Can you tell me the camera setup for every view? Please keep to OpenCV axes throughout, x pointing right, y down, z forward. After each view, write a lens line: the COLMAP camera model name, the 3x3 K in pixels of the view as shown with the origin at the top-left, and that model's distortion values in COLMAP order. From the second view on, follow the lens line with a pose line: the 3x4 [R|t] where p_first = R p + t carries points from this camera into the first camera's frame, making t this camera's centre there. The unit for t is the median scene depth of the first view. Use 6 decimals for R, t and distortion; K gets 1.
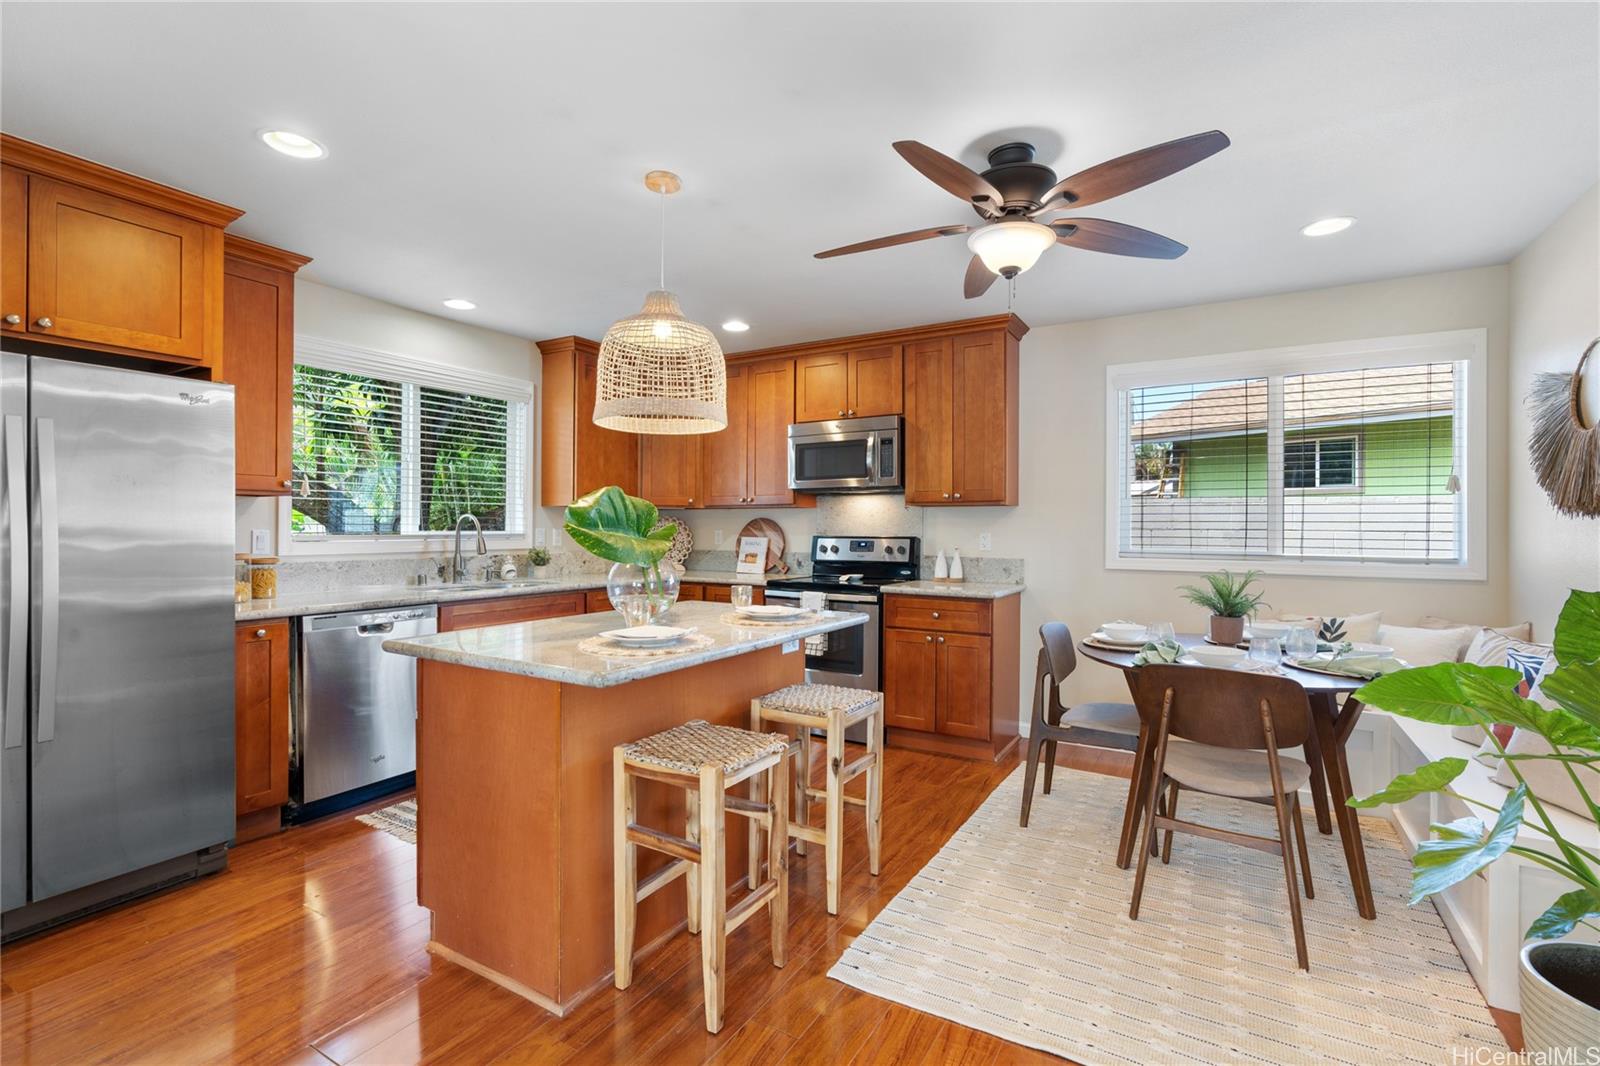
lens RADIAL K [[725.6, 0, 802.4], [0, 725.6, 527.2], [0, 0, 1]] dist [-0.000253, 0.000618]
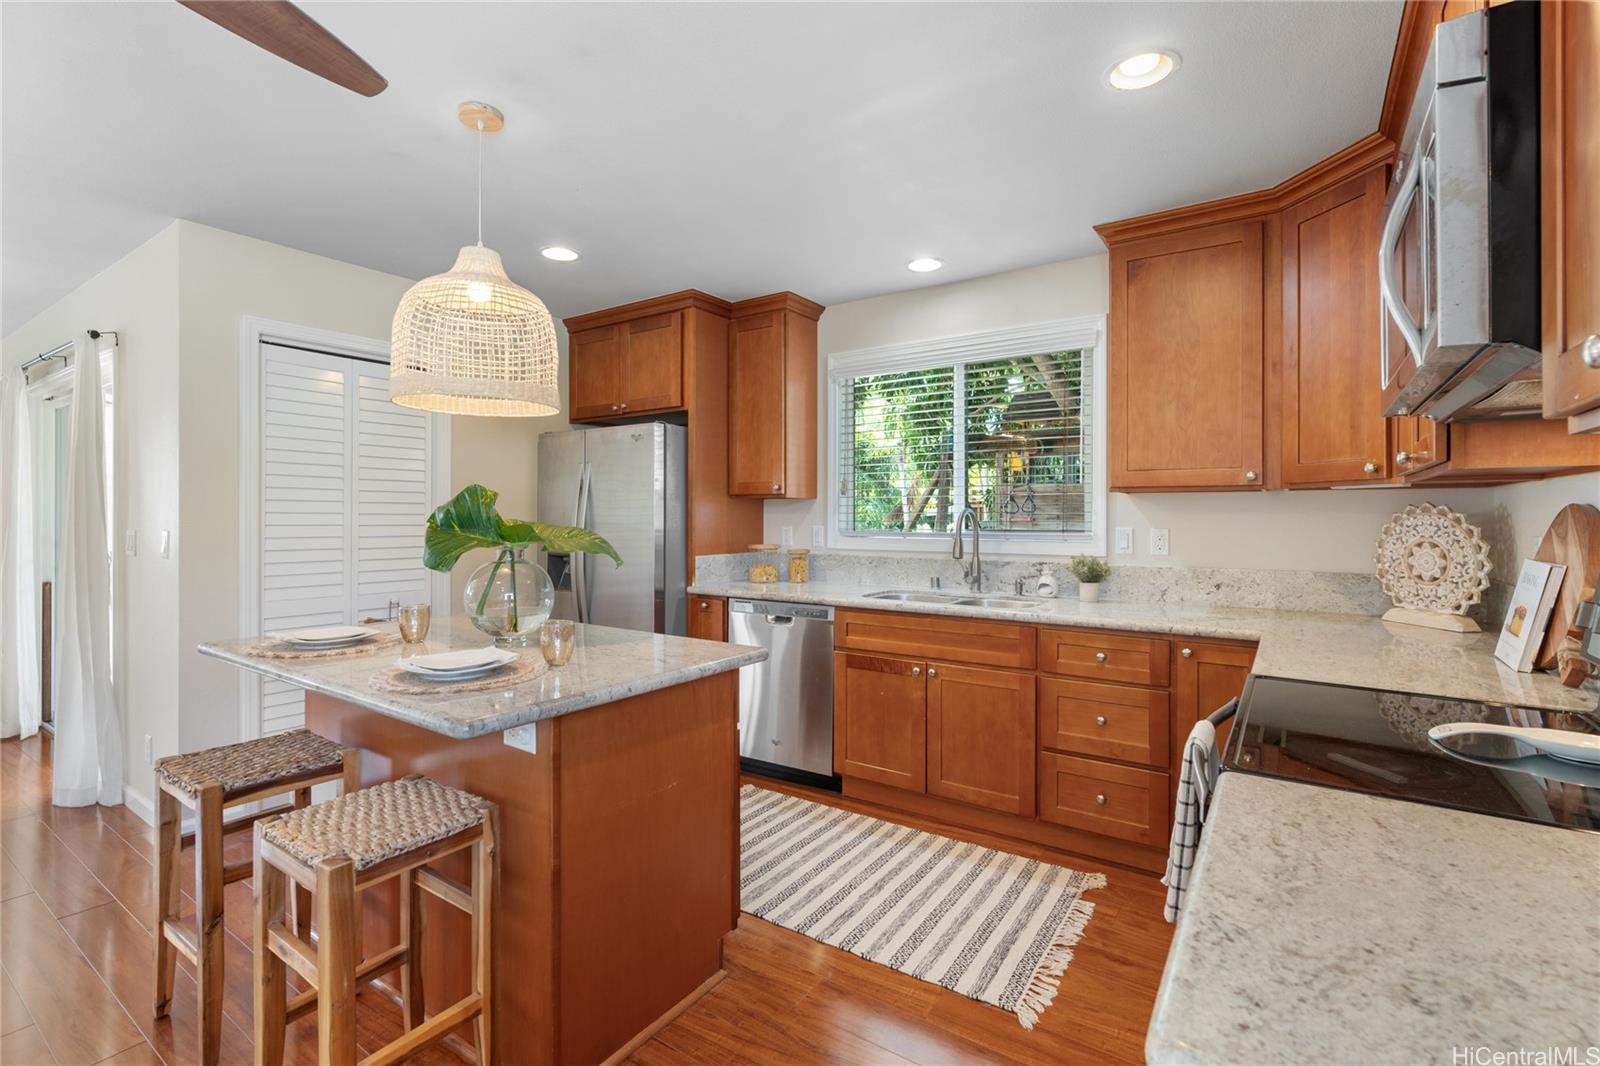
lens RADIAL K [[728.5, 0, 801.7], [0, 728.5, 524.1], [0, 0, 1]] dist [-0.002819, 0.000412]
pose [[-0.062121, 0.003906, -0.998061, 0.373710], [-0.004449, 0.999981, 0.004191, -0.003361], [0.998059, 0.004700, -0.062103, 0.850893]]
